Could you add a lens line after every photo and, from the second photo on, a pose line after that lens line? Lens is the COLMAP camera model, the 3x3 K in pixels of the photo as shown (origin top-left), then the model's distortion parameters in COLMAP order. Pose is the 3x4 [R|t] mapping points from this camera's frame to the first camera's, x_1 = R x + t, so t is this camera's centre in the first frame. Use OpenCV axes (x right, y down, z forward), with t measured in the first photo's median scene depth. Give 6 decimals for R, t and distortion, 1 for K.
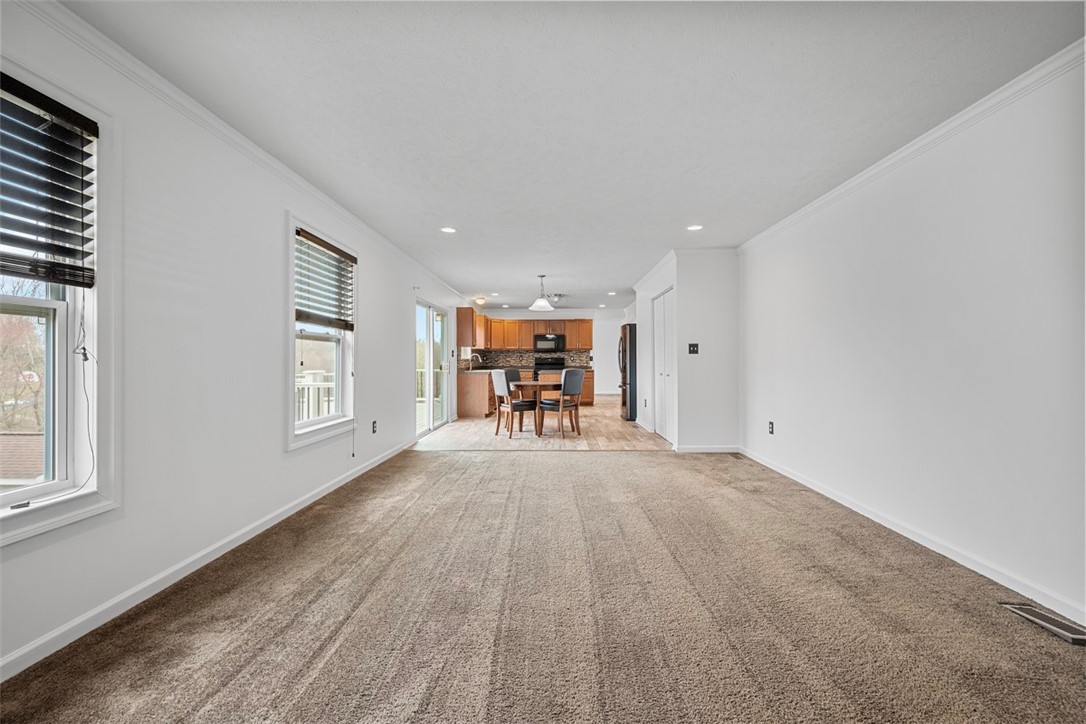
lens RADIAL K [[425.2, 0, 544.2], [0, 425.2, 360.6], [0, 0, 1]] dist [0.002249, -0.000465]
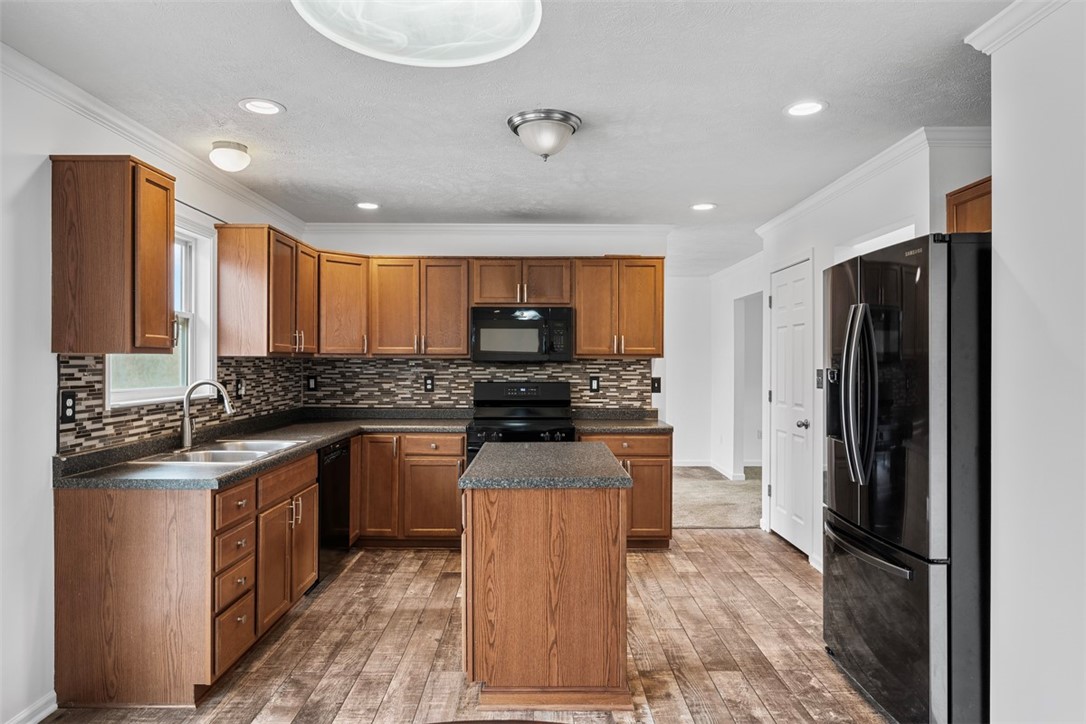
lens RADIAL K [[678.1, 0, 537.9], [0, 678.1, 361.0], [0, 0, 1]] dist [-0.007465, -0.001751]
pose [[0.999674, 0.004251, 0.025170, 0.011947], [-0.004256, 0.999991, 0.000151, -0.022339], [-0.025170, -0.000258, 0.999683, 0.515363]]
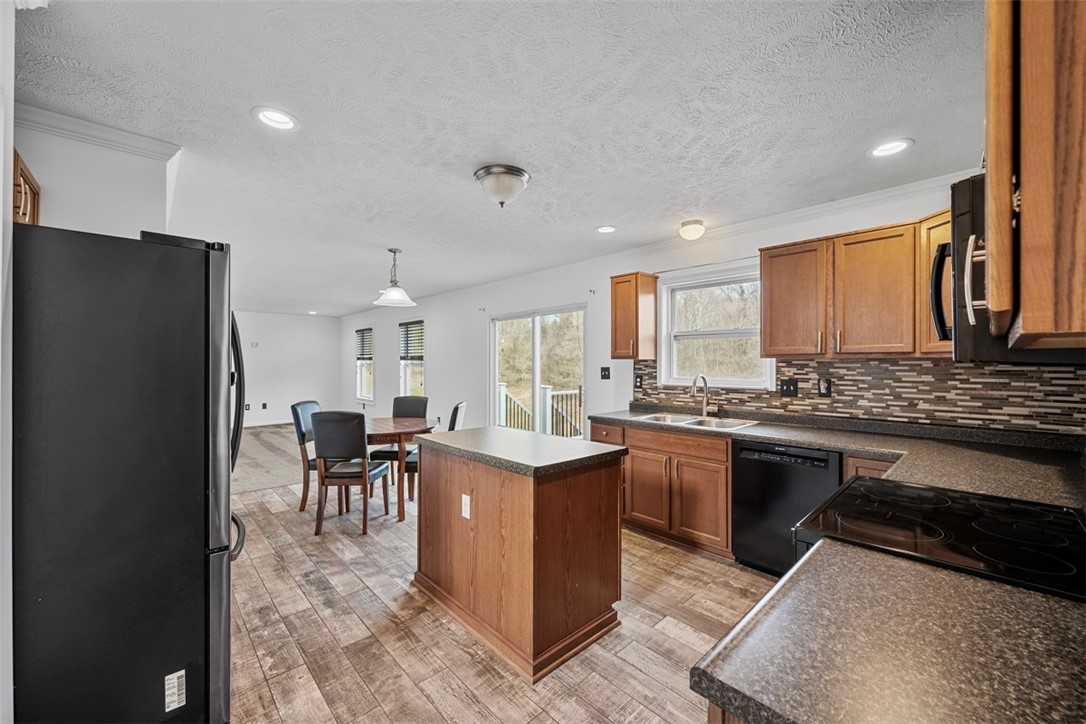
lens RADIAL K [[425.2, 0, 543.1], [0, 425.2, 361.2], [0, 0, 1]] dist [0.002249, -0.000465]
pose [[-0.716255, 0.001891, -0.697836, 0.168463], [0.005357, 0.999982, -0.002789, -0.022146], [0.697818, -0.005736, -0.716252, 0.984198]]
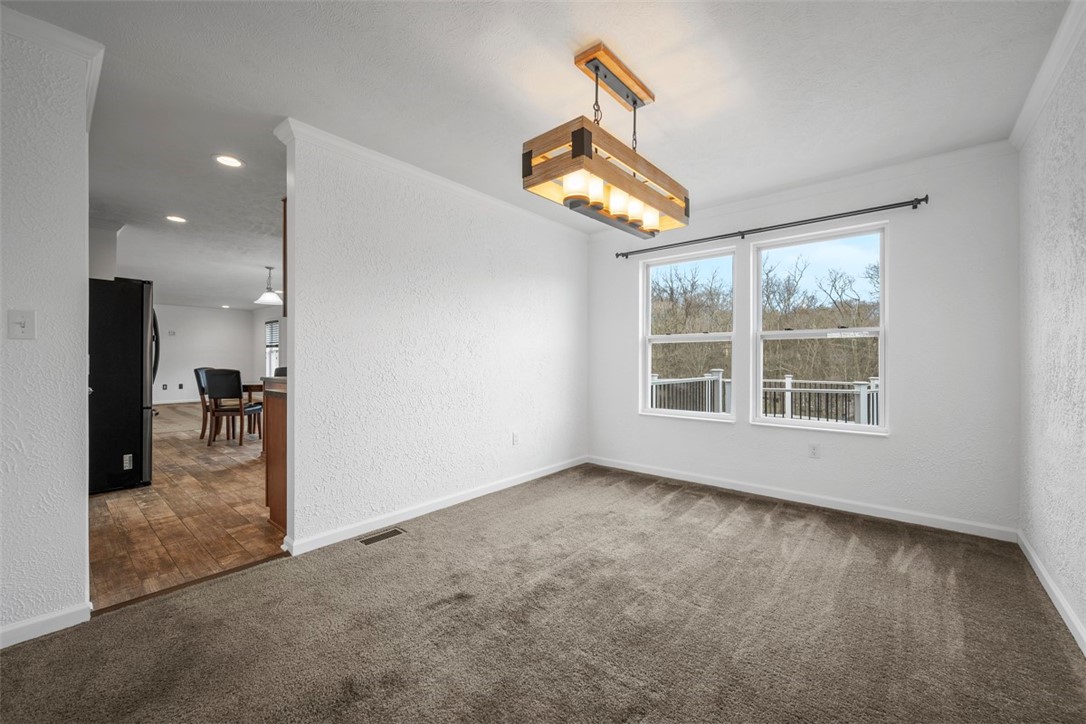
lens RADIAL K [[425.2, 0, 538.4], [0, 425.2, 358.3], [0, 0, 1]] dist [0.002249, -0.000465]
pose [[-0.635733, -0.001643, -0.771908, 0.210957], [0.000160, 0.999997, -0.002260, 0.000365], [0.771909, -0.001560, -0.635731, 1.265564]]
